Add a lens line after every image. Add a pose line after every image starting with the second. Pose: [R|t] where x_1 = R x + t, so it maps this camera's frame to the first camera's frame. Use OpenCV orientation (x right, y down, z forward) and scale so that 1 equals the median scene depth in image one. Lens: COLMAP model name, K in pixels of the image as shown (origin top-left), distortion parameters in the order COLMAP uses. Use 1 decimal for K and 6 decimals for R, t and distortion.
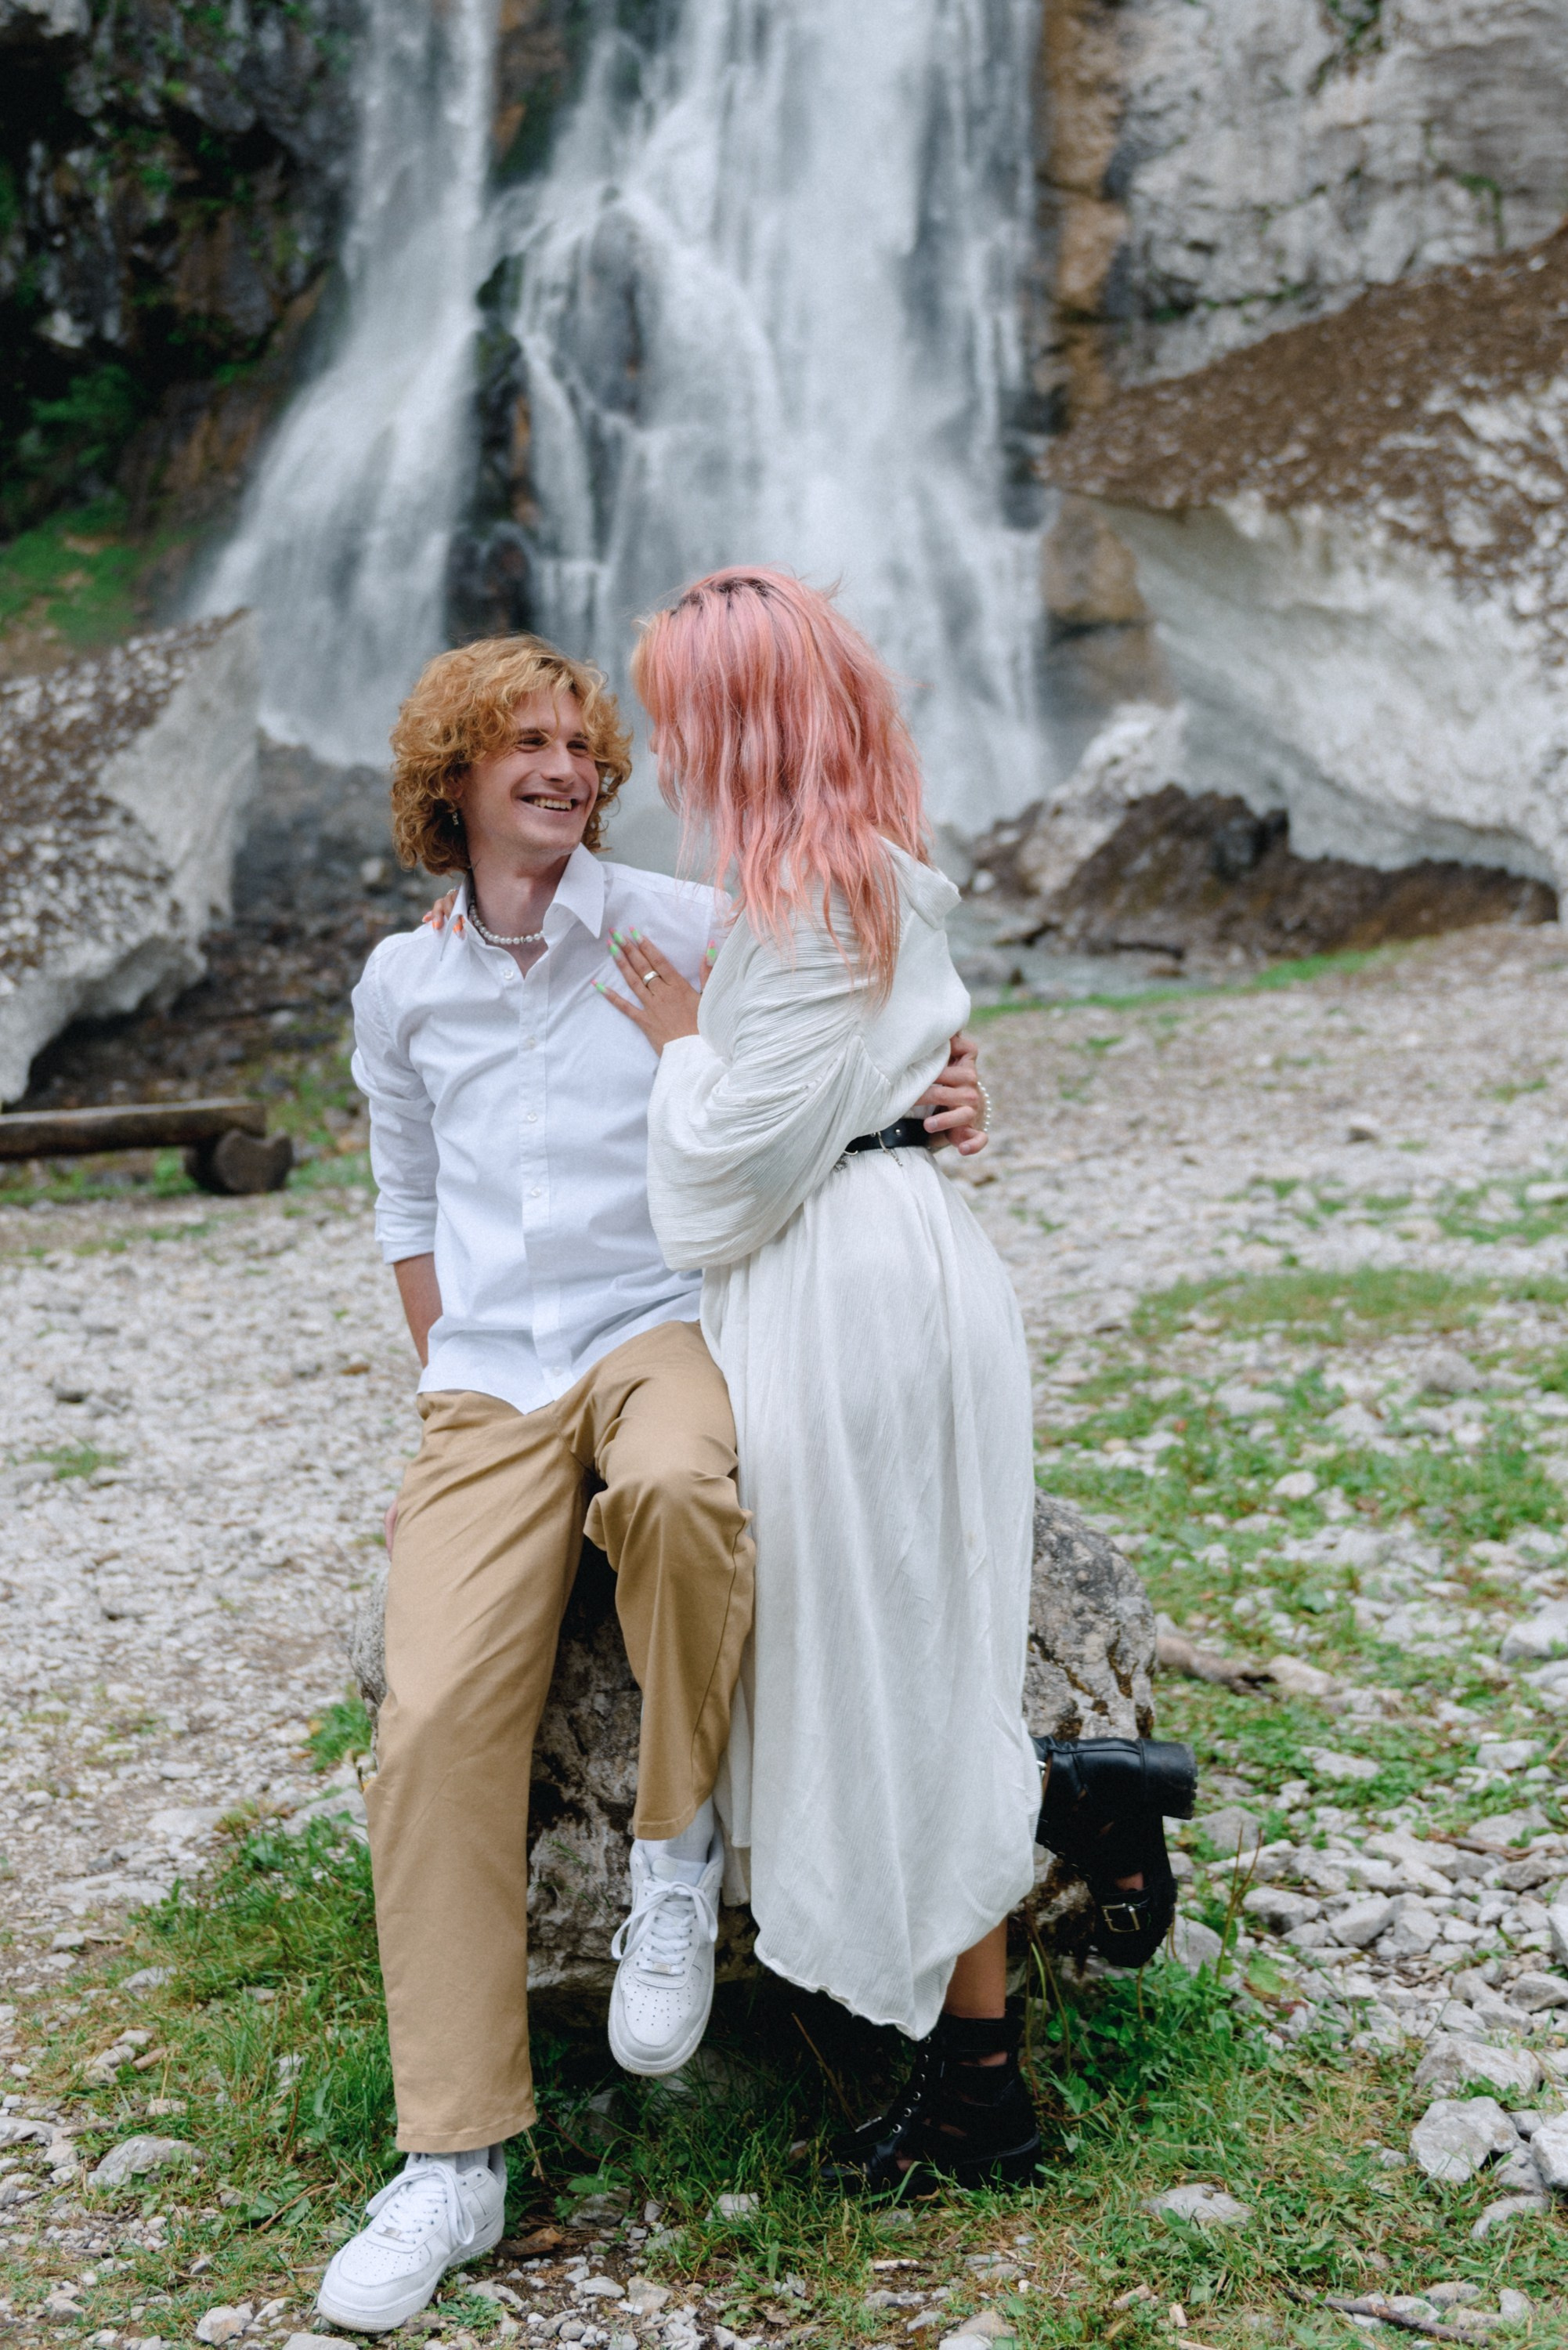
lens RADIAL K [[3021.3, 0, 718.5], [0, 3021.3, 961.7], [0, 0, 1]] dist [-0.012949, 0.000000]
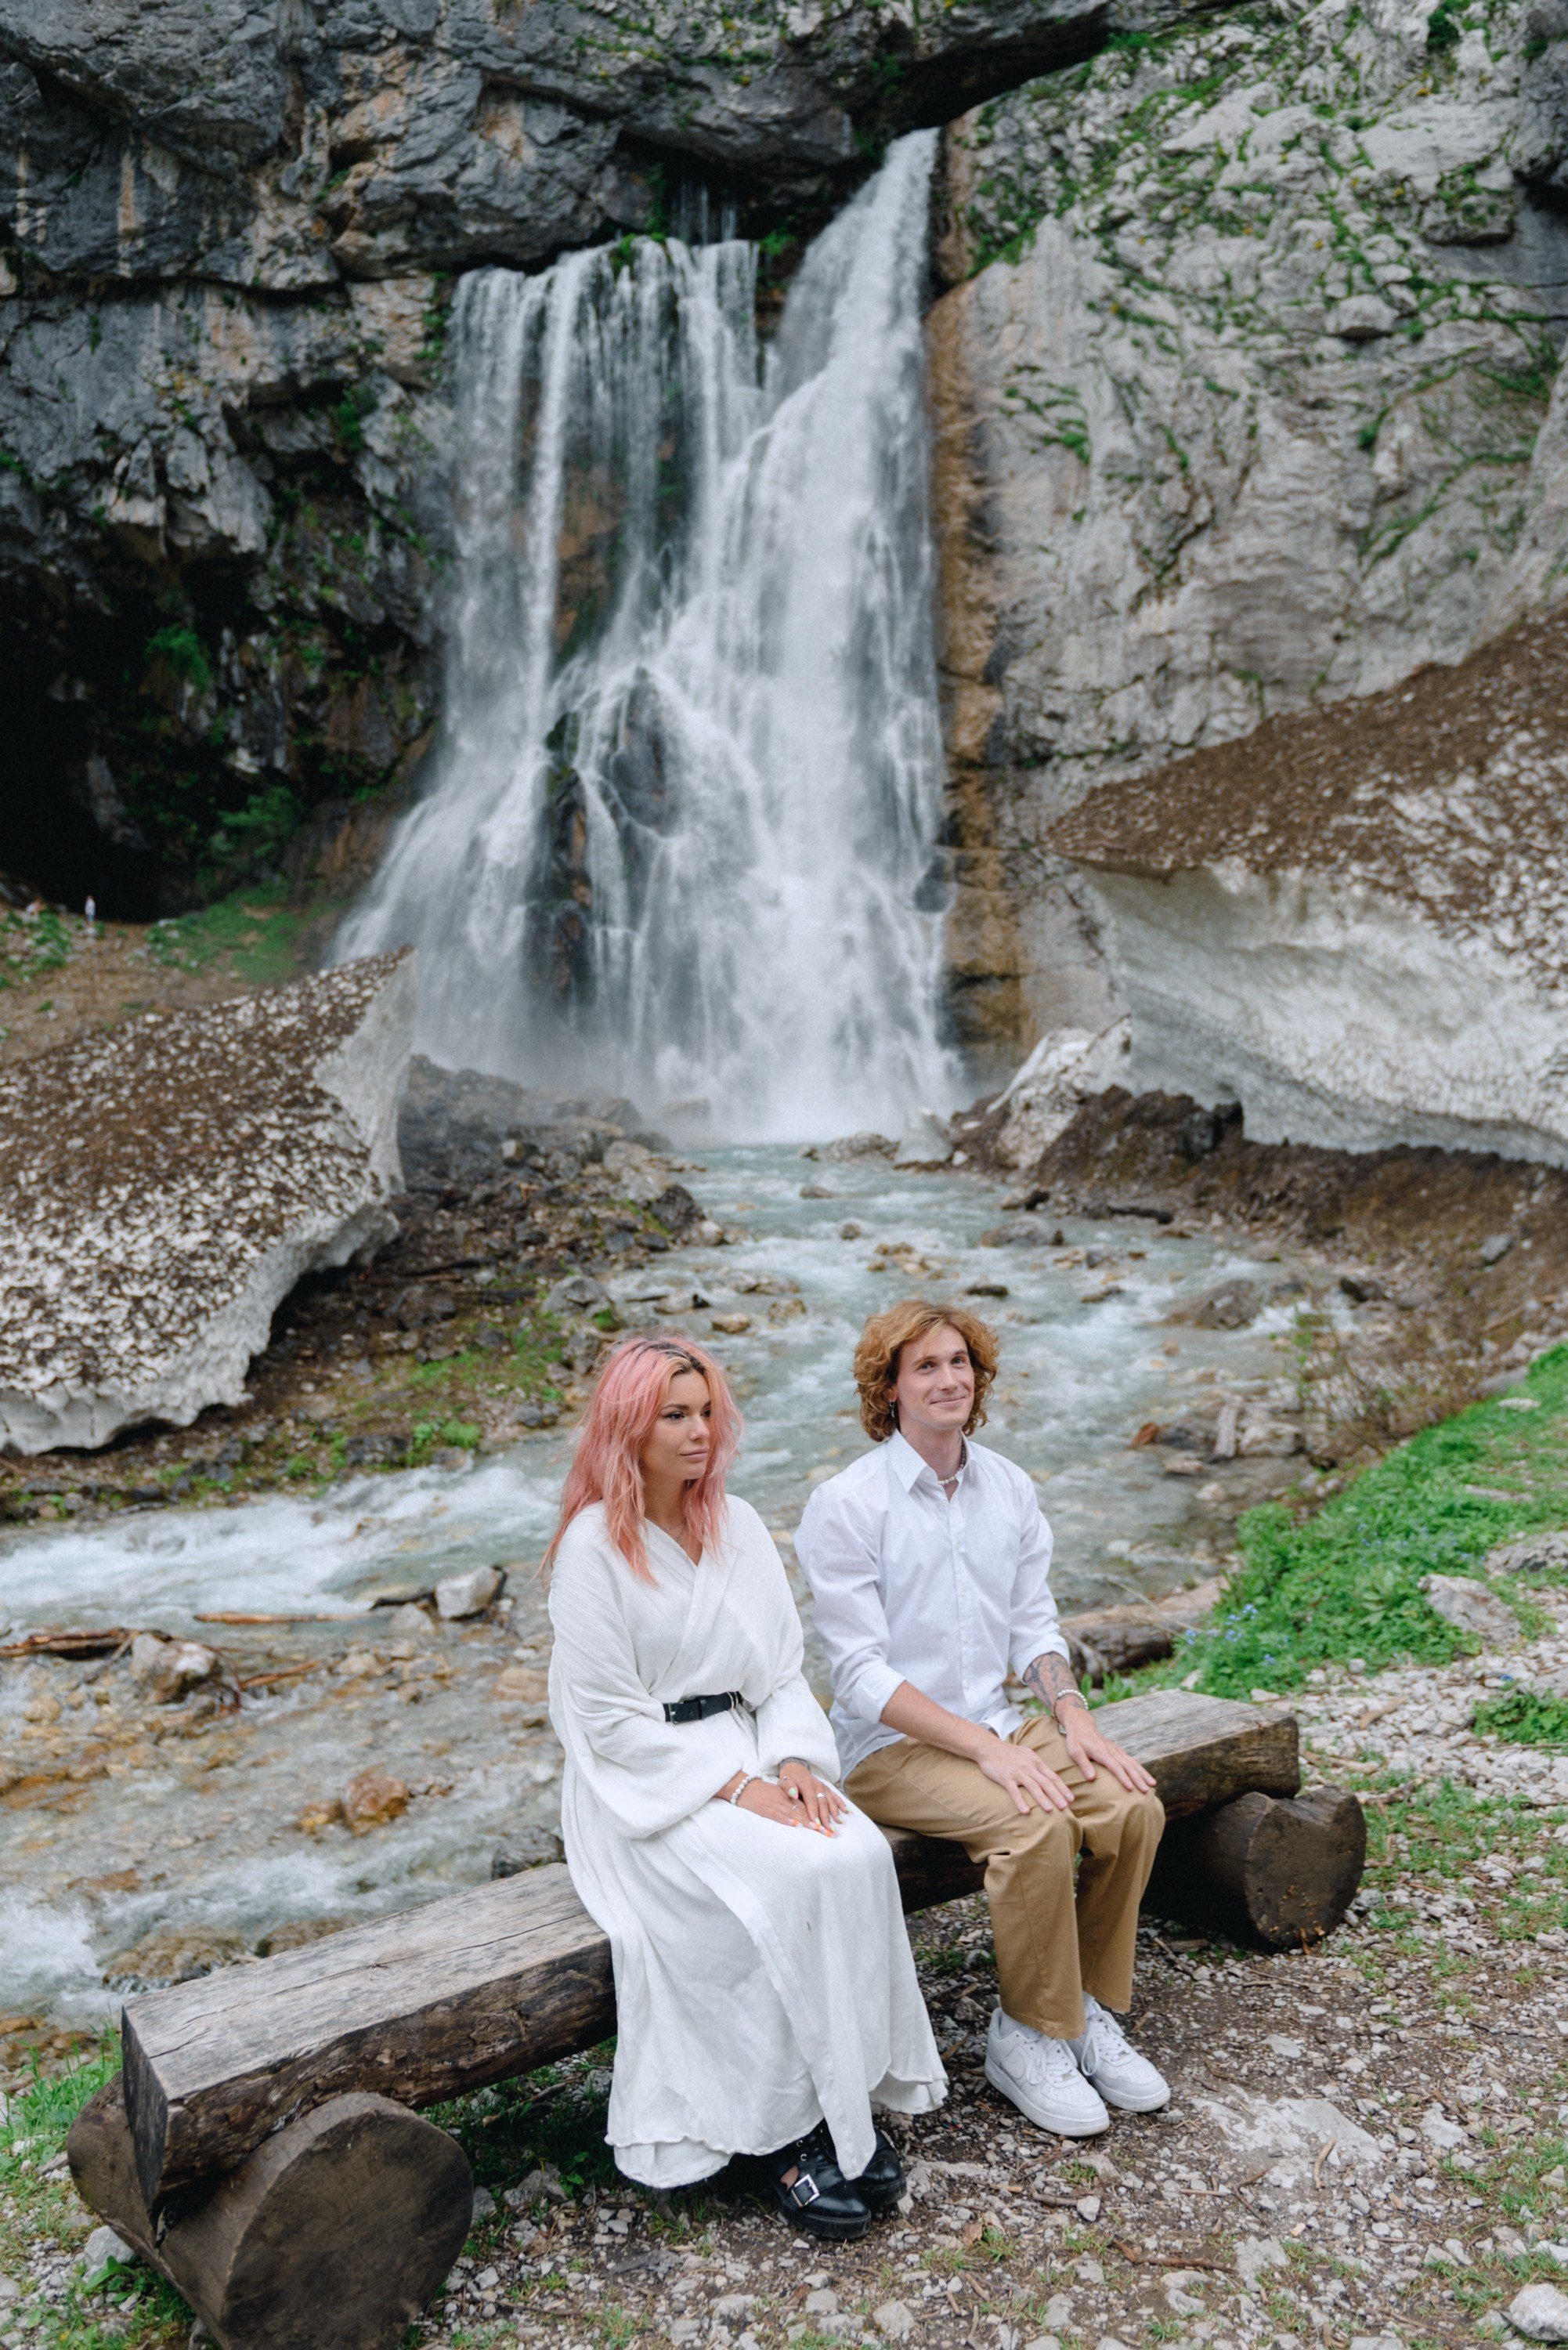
lens RADIAL K [[1926.1, 0, 811.7], [0, 1926.1, 1130.8], [0, 0, 1]] dist [0.017825, -0.022194]
pose [[0.996252, 0.005607, 0.086311, -0.063964], [-0.002412, 0.999309, -0.037086, -0.008128], [-0.086460, 0.036739, 0.995578, 0.183224]]
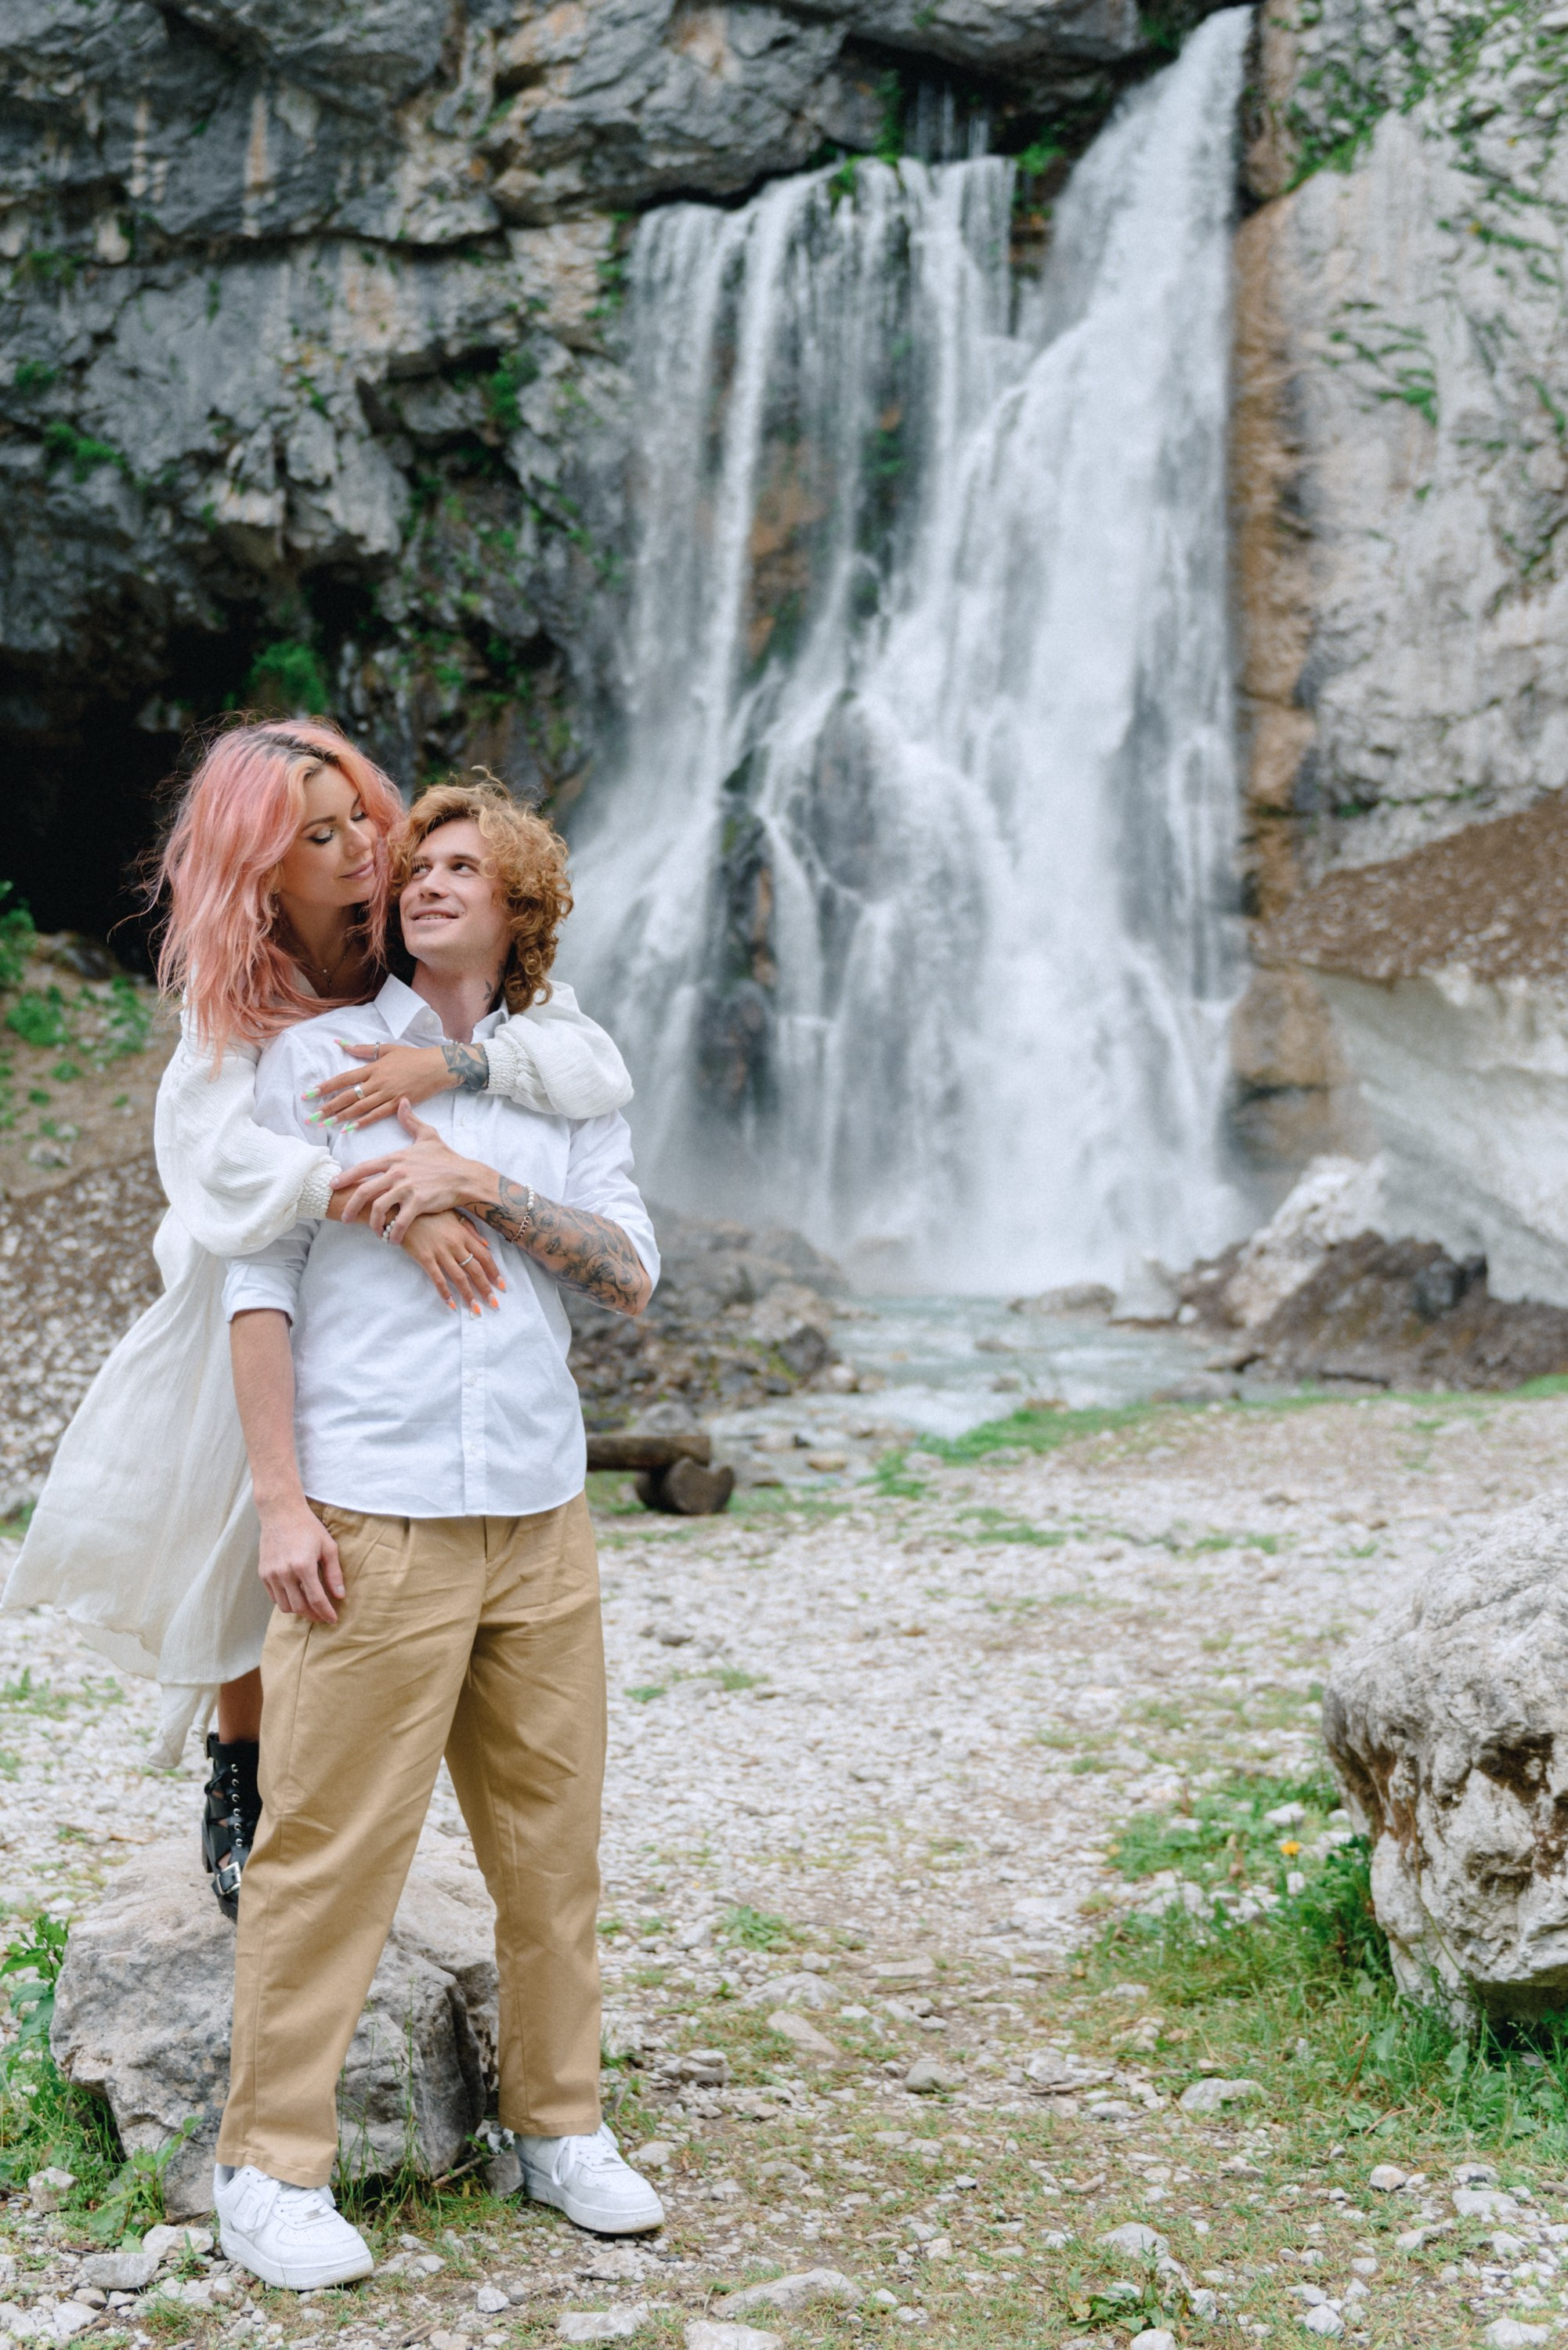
lens RADIAL K [[2742.8, 0, 614.8], [0, 2742.8, 1055.3], [0, 0, 1]] dist [-0.007901, 0.000000]
pose [[0.993959, 0.031039, -0.105269, -0.020809], [-0.043395, 0.992161, -0.117194, 0.006916], [0.100806, 0.121054, 0.987514, -0.012902]]
